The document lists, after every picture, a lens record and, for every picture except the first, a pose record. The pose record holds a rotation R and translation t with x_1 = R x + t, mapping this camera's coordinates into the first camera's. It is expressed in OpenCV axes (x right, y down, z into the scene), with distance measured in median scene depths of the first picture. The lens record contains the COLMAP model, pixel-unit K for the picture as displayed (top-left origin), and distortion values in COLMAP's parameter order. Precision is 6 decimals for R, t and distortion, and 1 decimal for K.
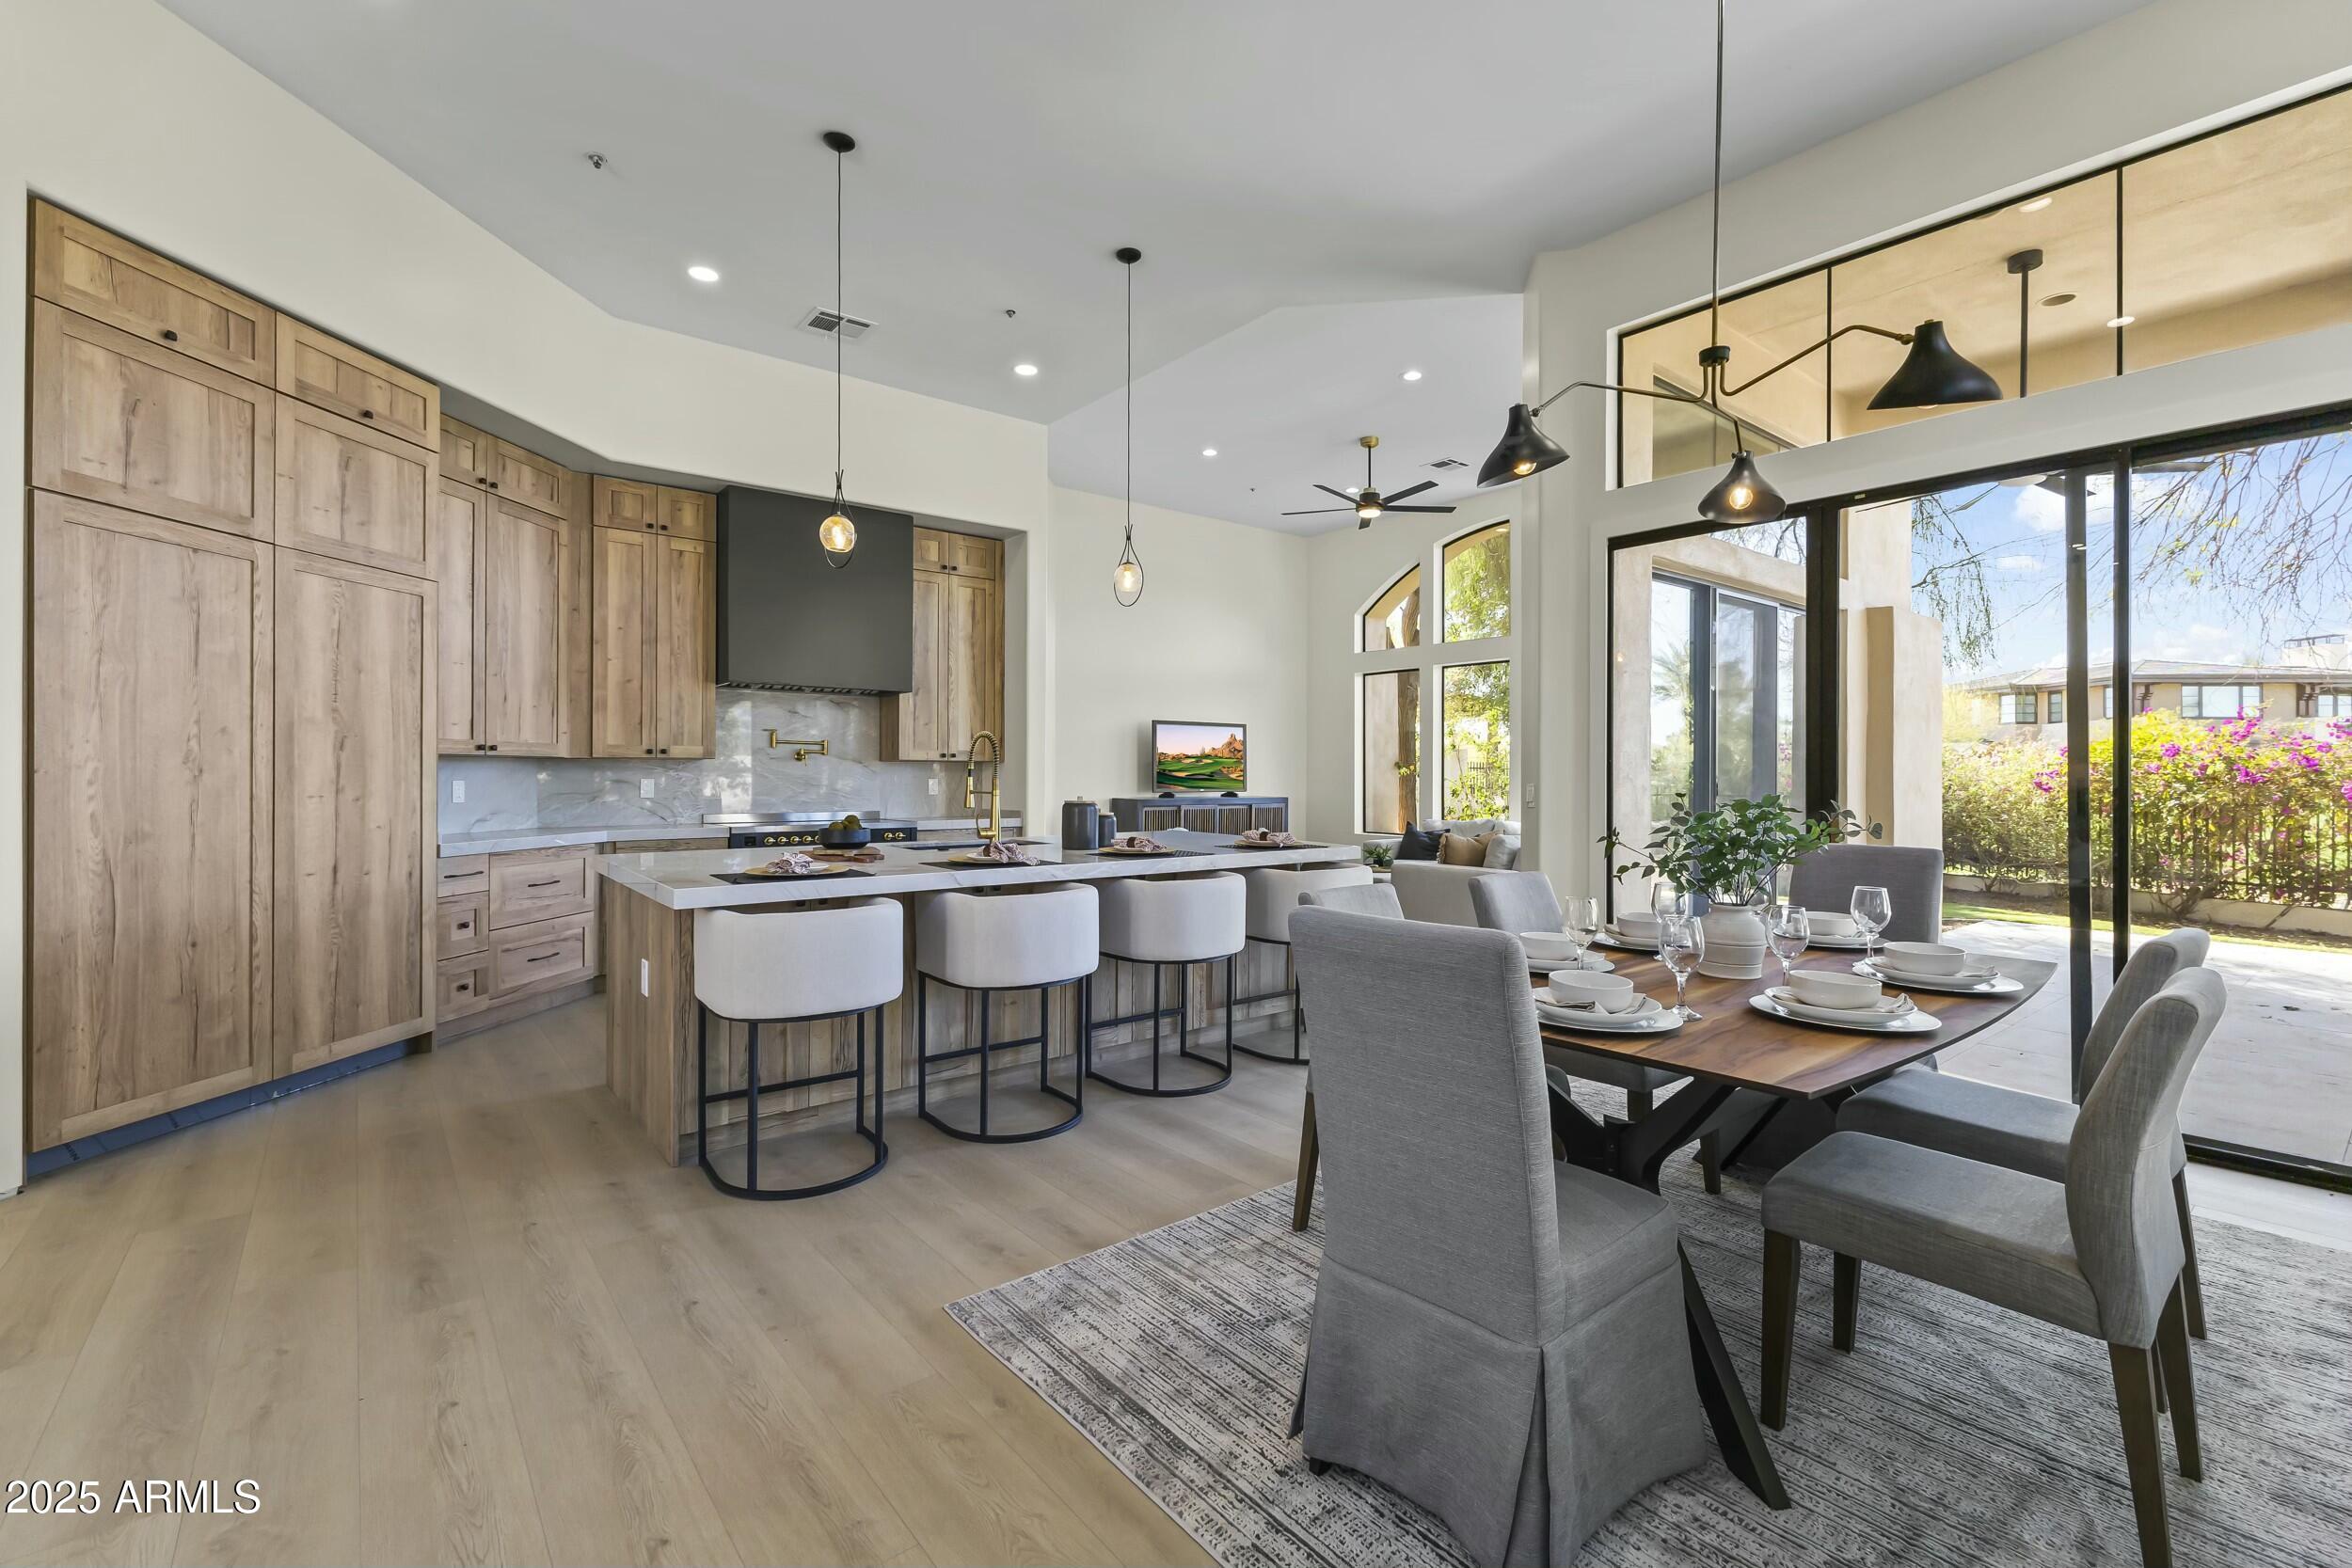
lens RADIAL K [[1018.8, 0, 1161.7], [0, 1018.8, 776.8], [0, 0, 1]] dist [0.010302, -0.003054]
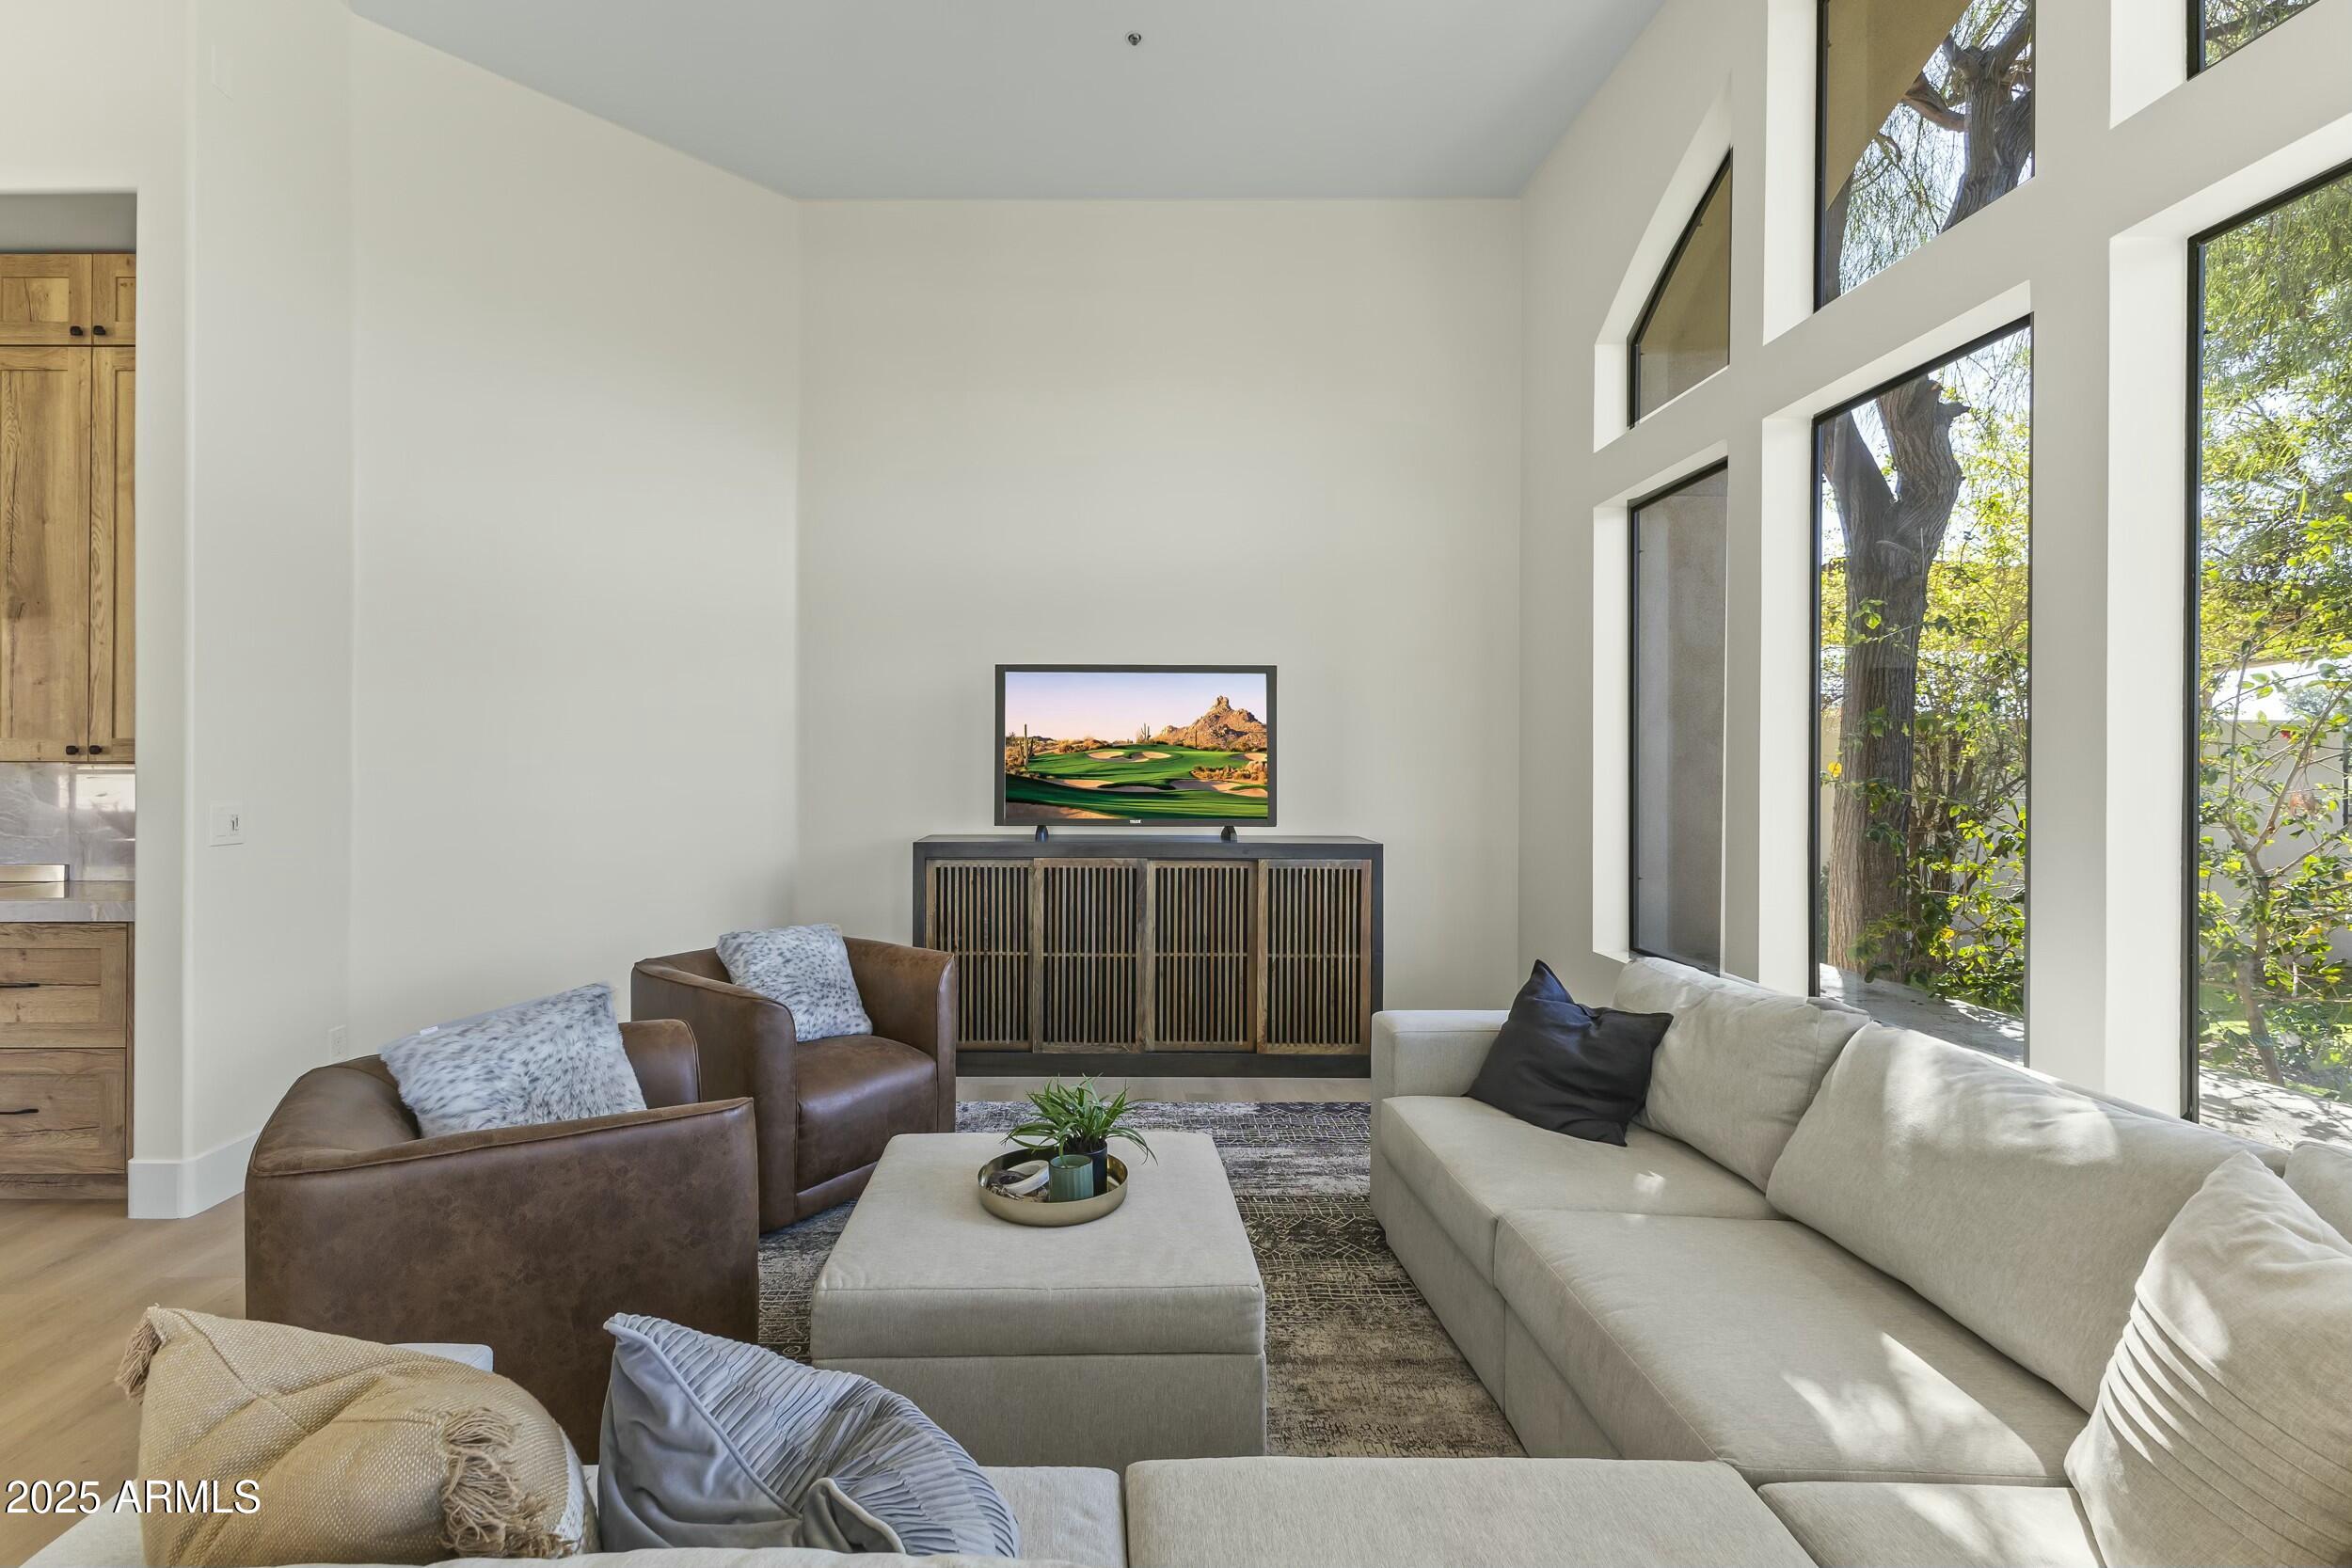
lens RADIAL K [[1018.8, 0, 1166.9], [0, 1018.8, 777.7], [0, 0, 1]] dist [0.010302, -0.003054]
pose [[0.791316, 0.004461, -0.611391, 0.510403], [-0.001930, 0.999987, 0.004798, -0.013382], [0.611404, -0.002617, 0.791314, 1.066182]]
